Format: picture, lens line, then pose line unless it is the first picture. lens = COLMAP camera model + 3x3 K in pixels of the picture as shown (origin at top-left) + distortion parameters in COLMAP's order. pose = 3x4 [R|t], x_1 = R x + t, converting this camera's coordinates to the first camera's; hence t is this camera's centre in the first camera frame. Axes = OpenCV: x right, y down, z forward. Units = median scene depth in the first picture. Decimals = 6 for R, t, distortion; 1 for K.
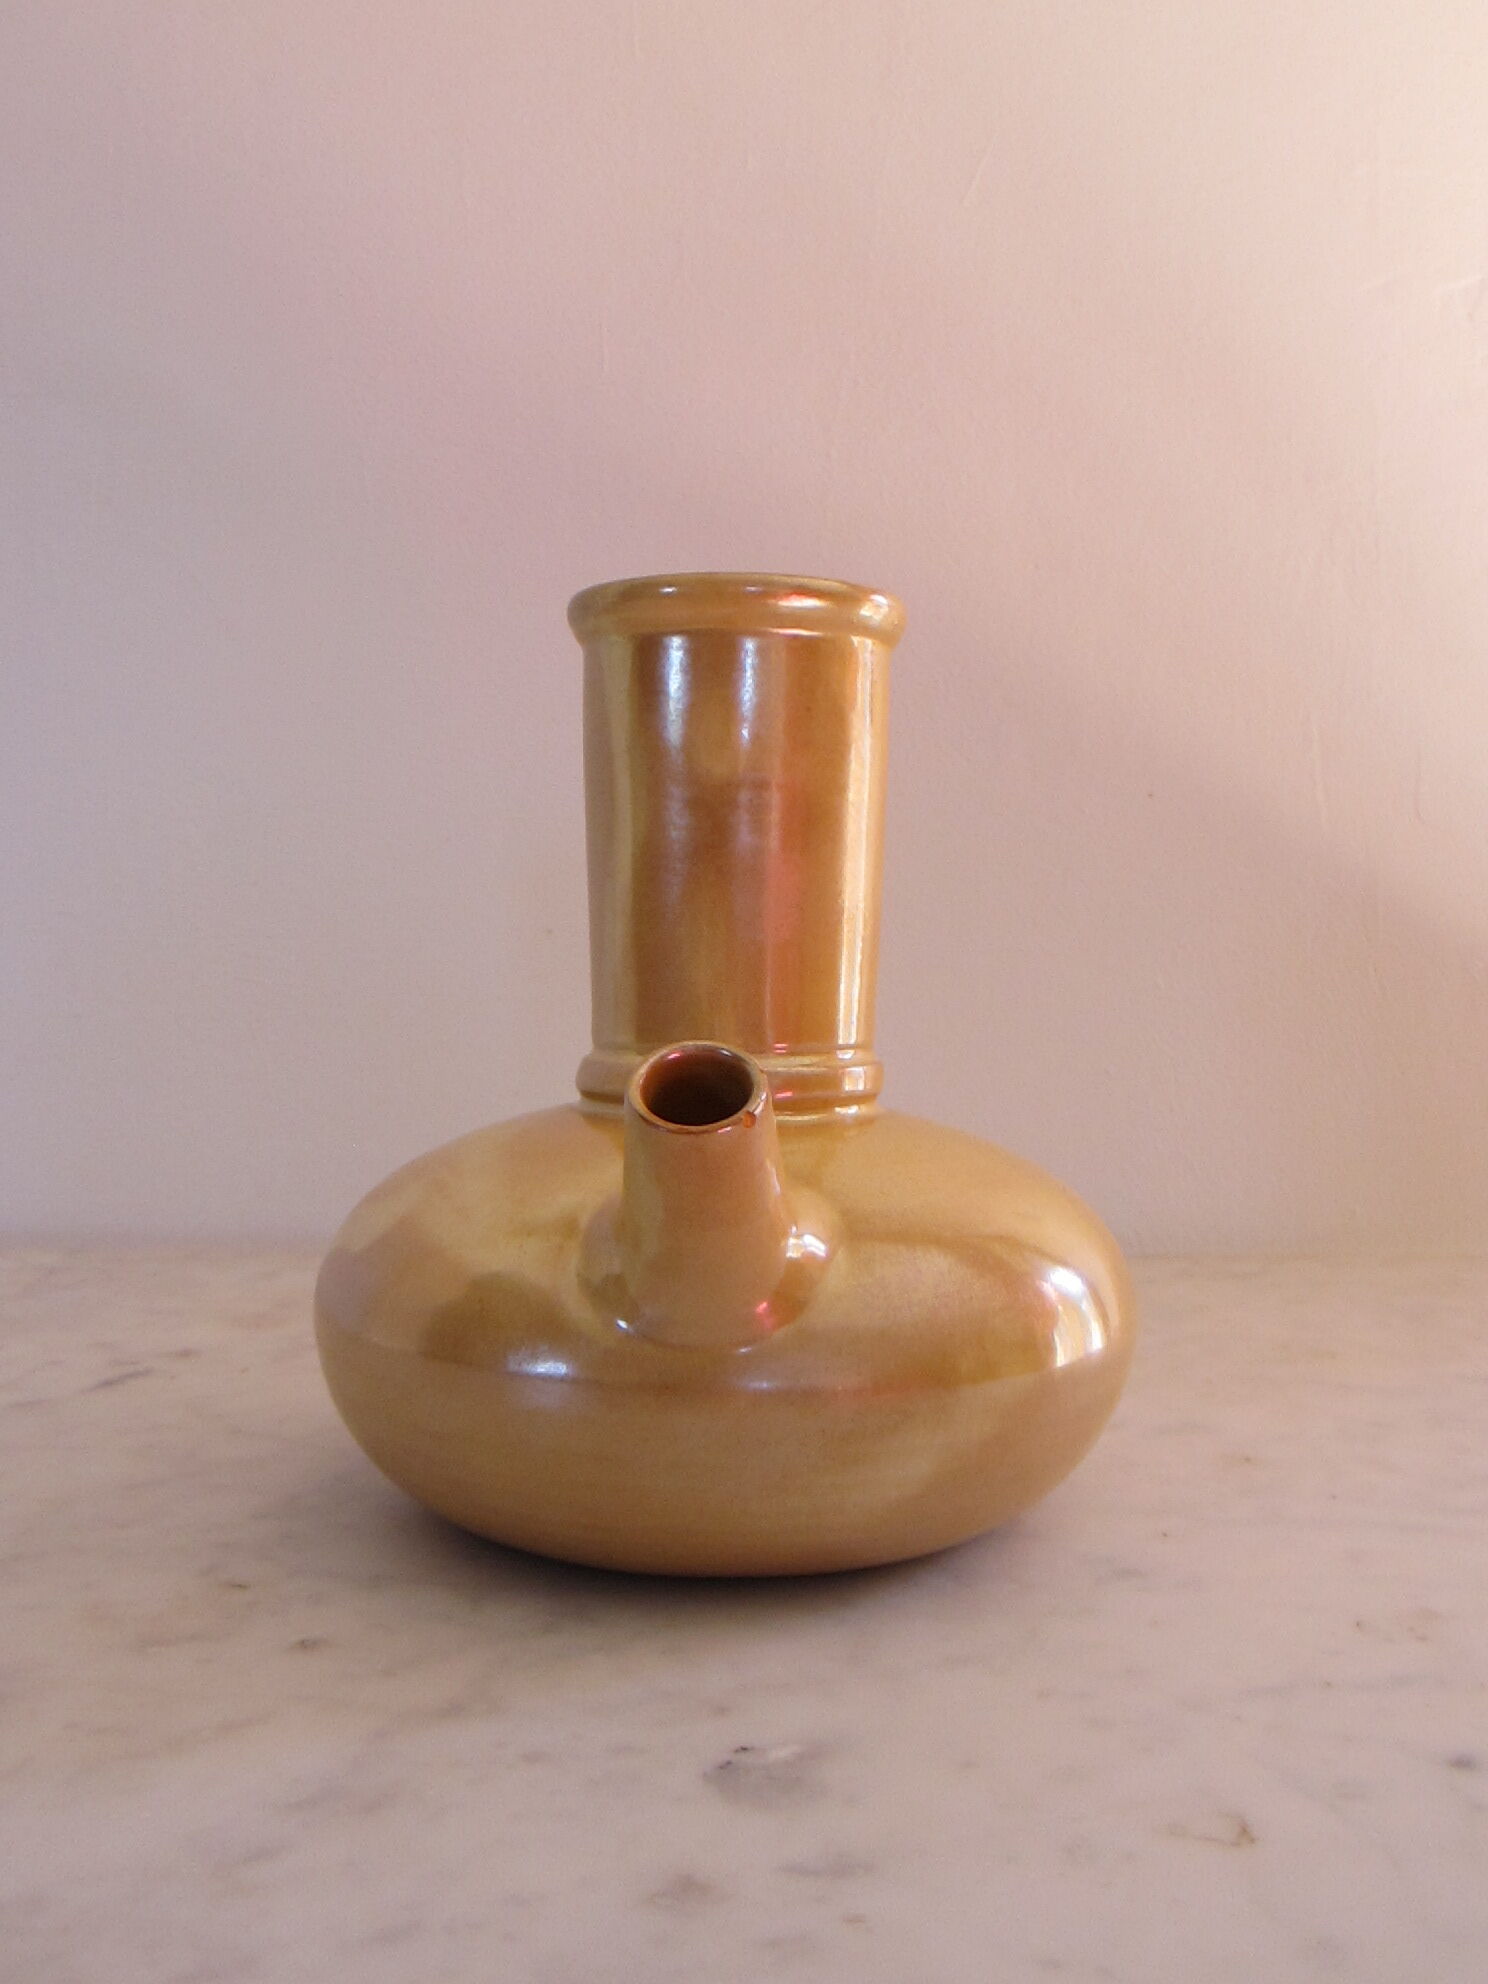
lens RADIAL K [[1858.9, 0, 742.0], [0, 1858.9, 990.5], [0, 0, 1]] dist [-0.055541, 0.000000]
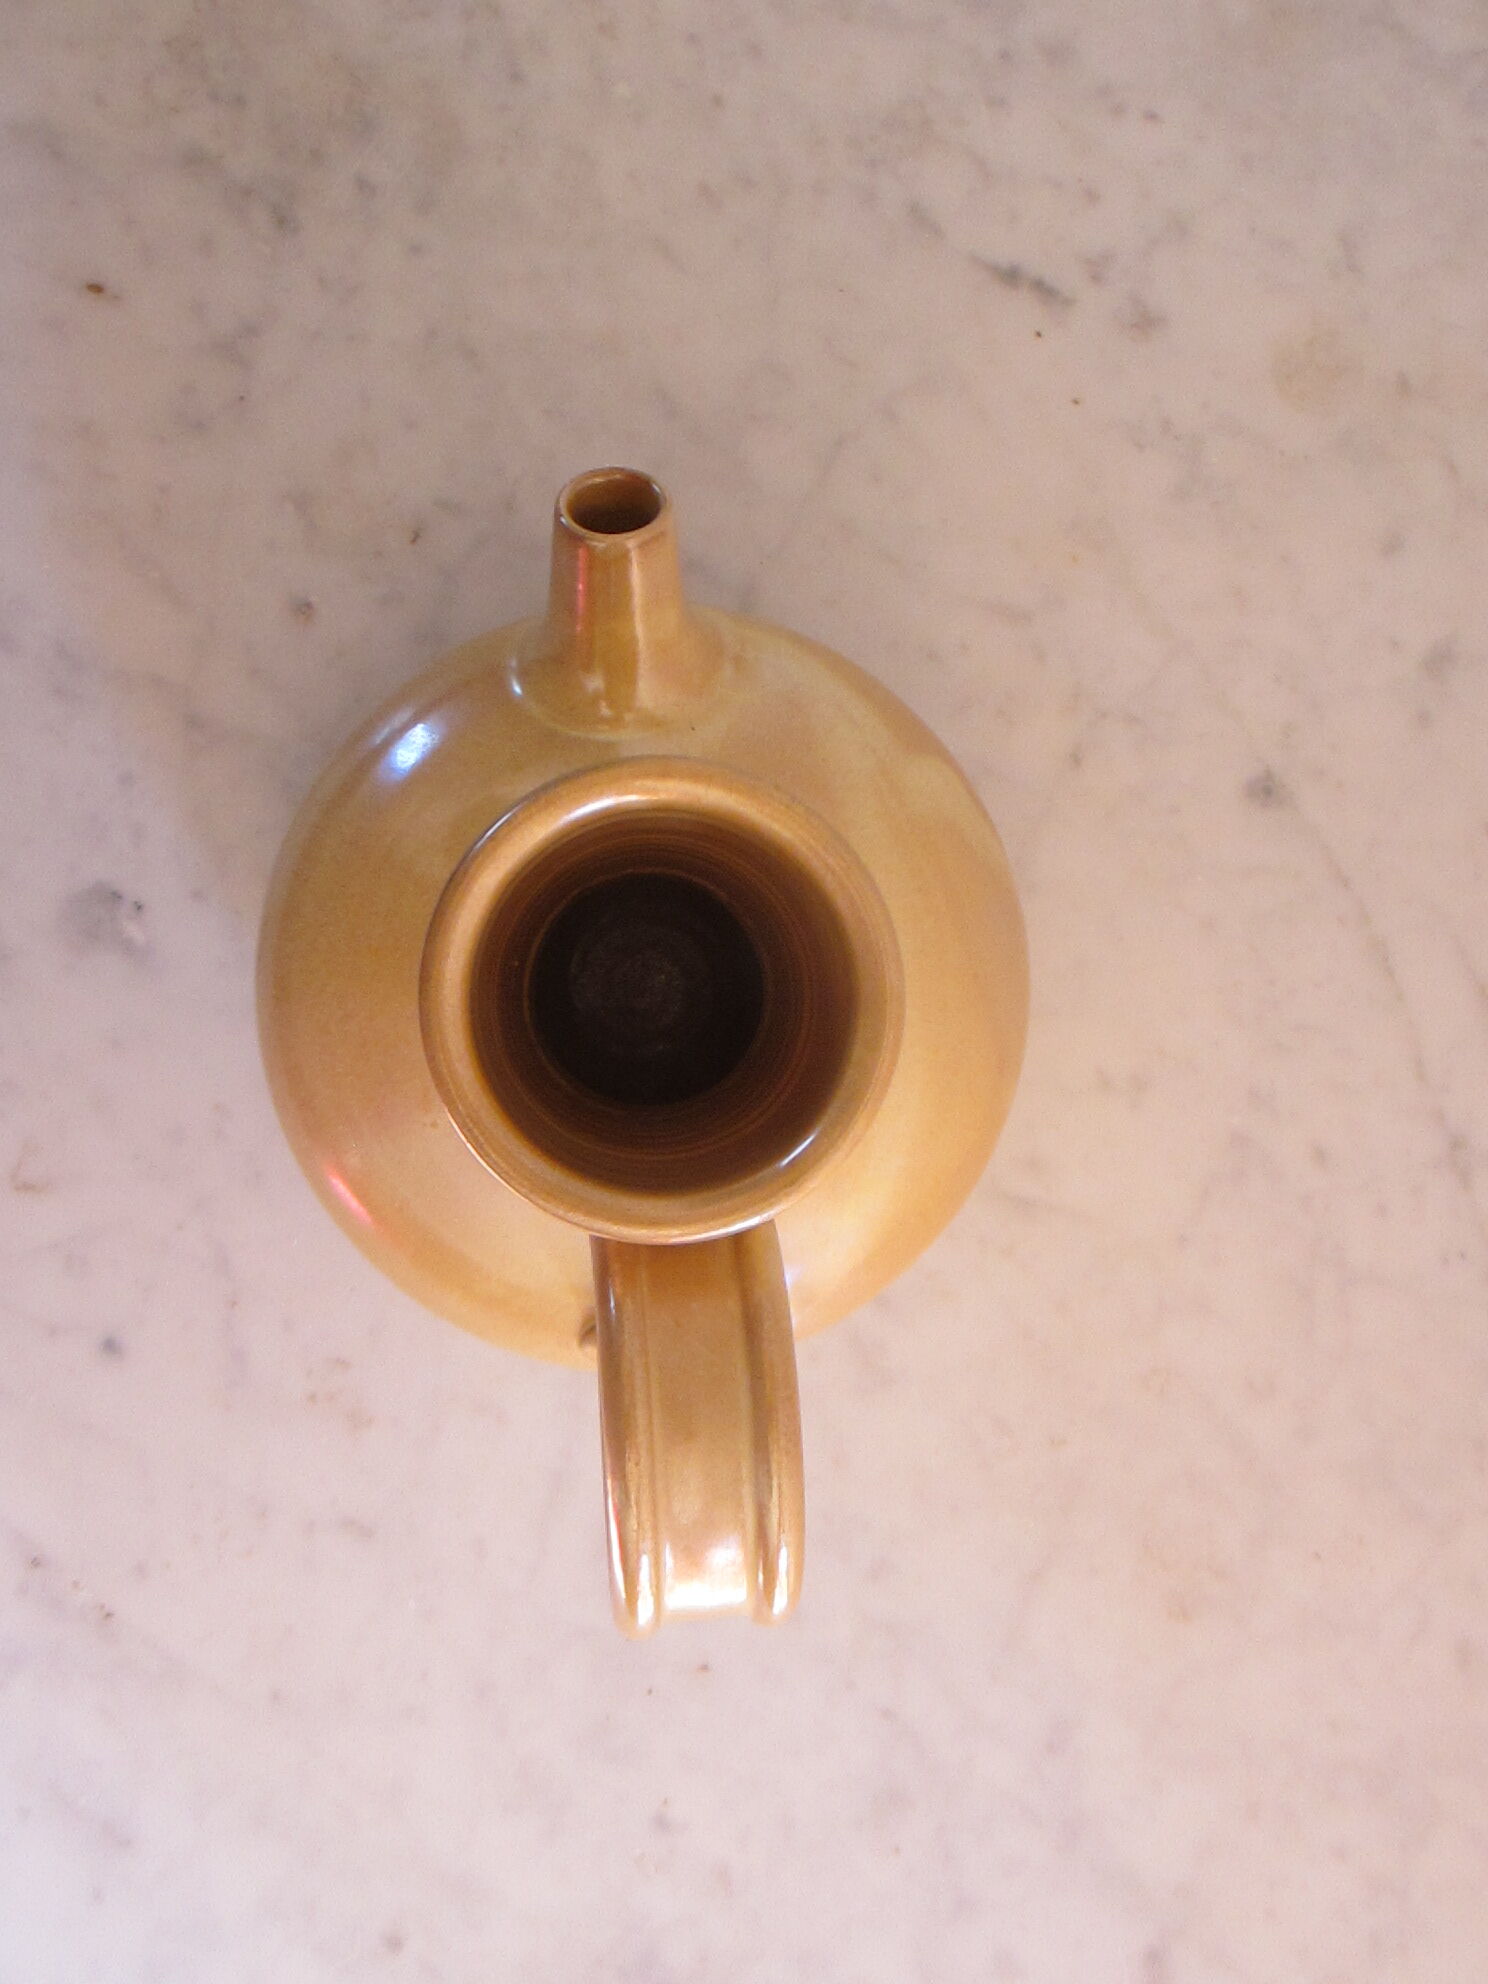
lens RADIAL K [[1858.9, 0, 744.0], [0, 1858.9, 992.4], [0, 0, 1]] dist [-0.055541, 0.000000]
pose [[-0.027487, 0.999581, -0.009098, 0.071094], [-0.126588, 0.005548, 0.991940, -1.187086], [0.991575, 0.028417, 0.126382, 1.237819]]
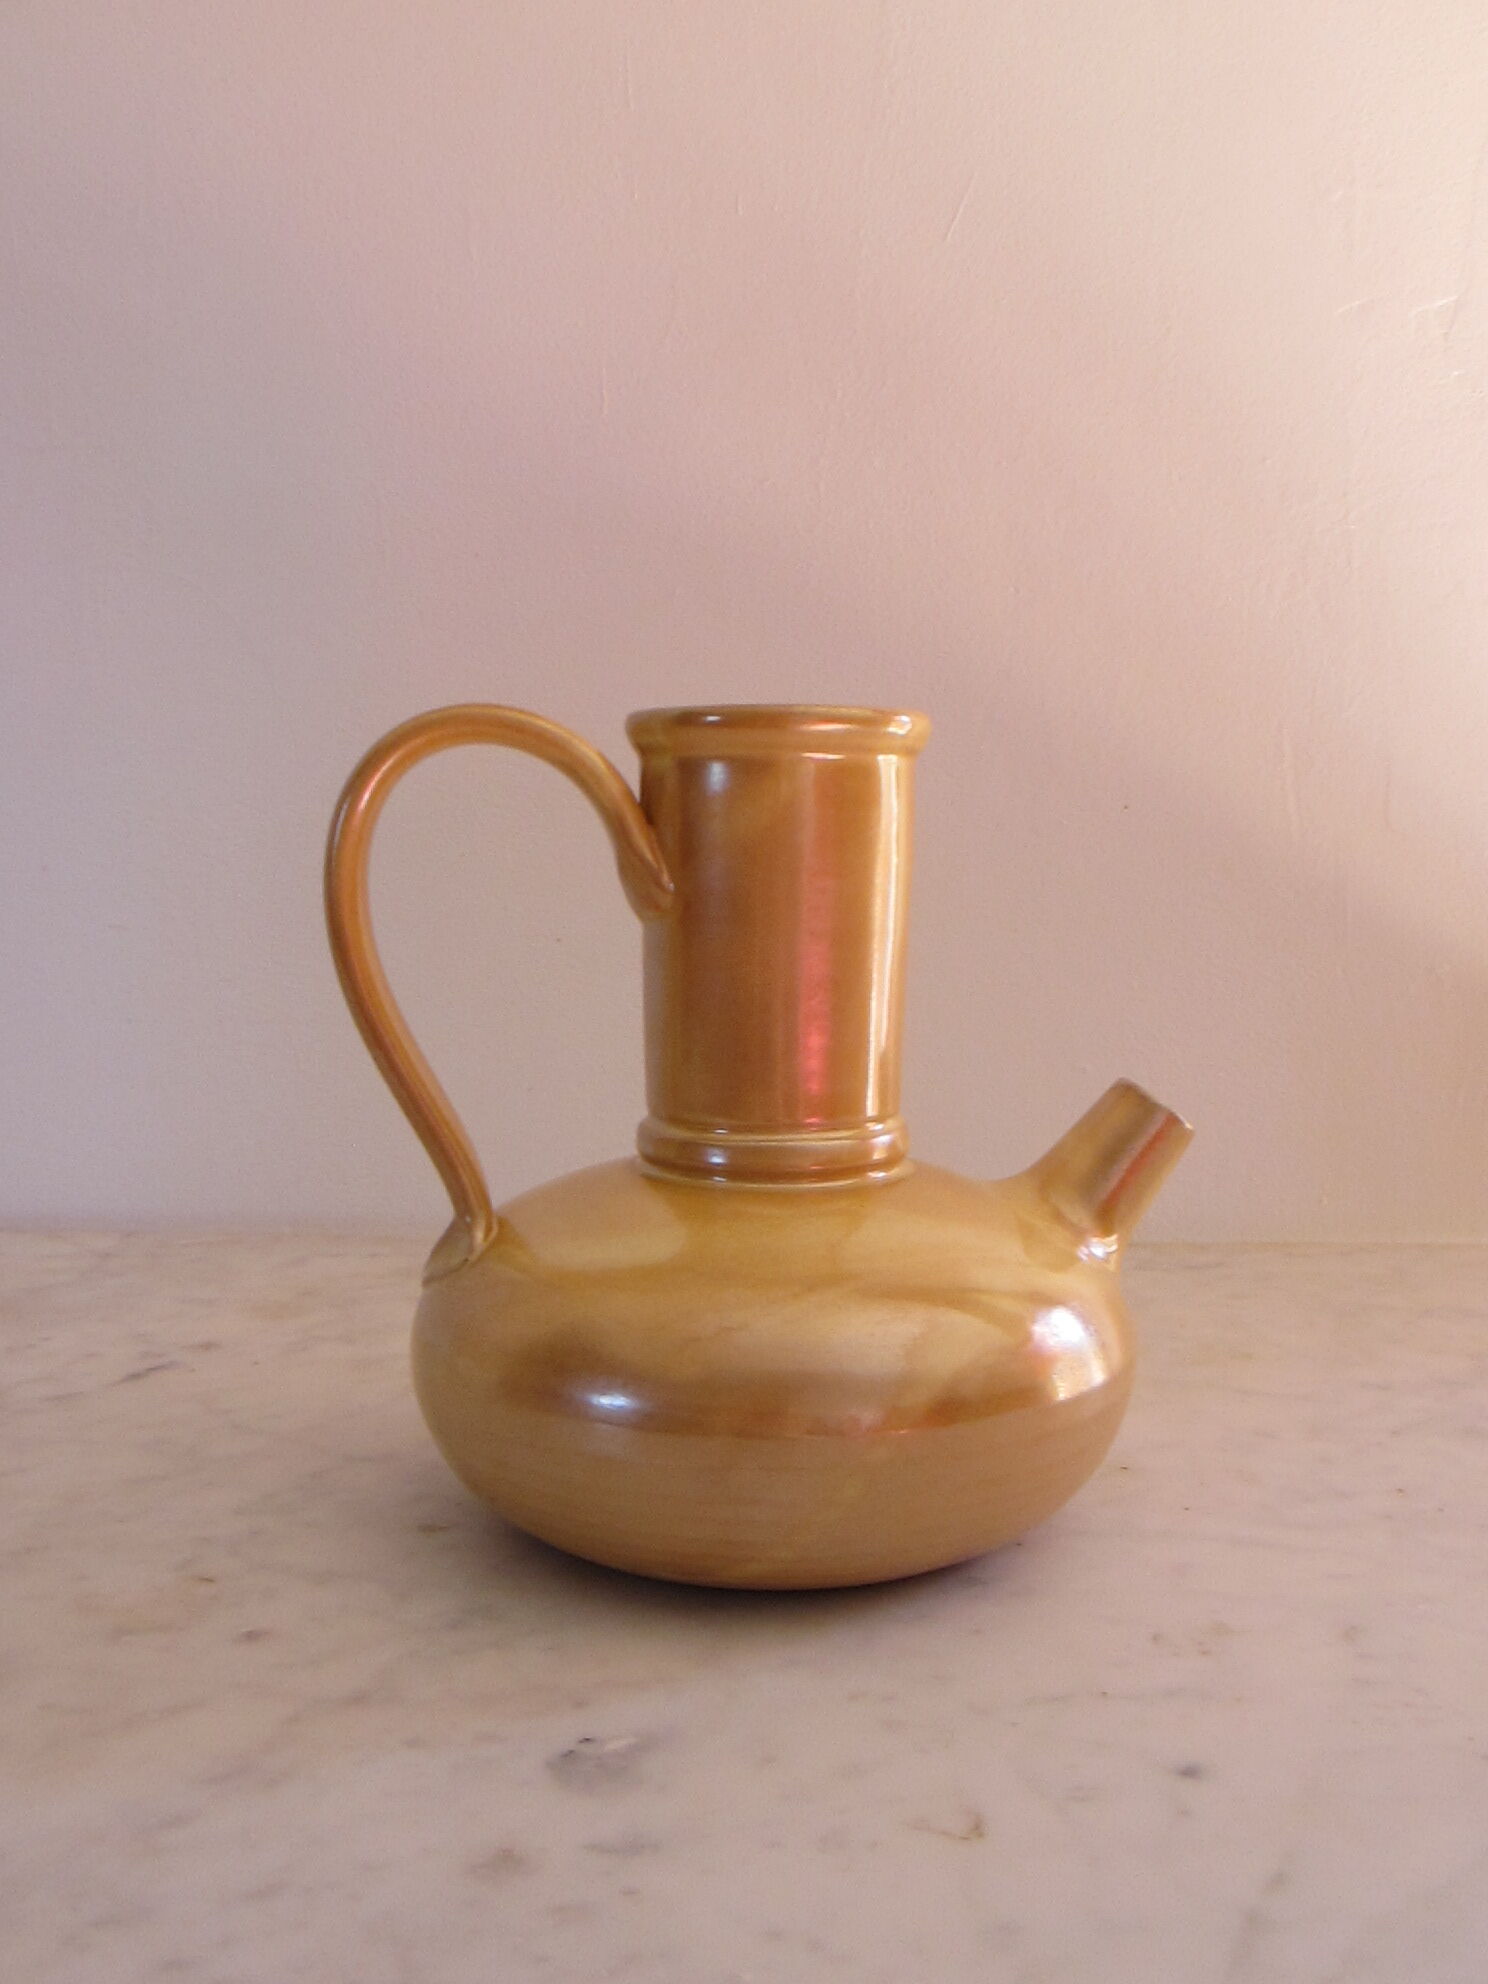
lens RADIAL K [[1858.9, 0, 736.5], [0, 1858.9, 992.4], [0, 0, 1]] dist [-0.055541, 0.000000]
pose [[0.997873, -0.000455, -0.065182, 0.166110], [0.003627, 0.998814, 0.048549, -0.127273], [0.065083, -0.048682, 0.996692, -0.162147]]
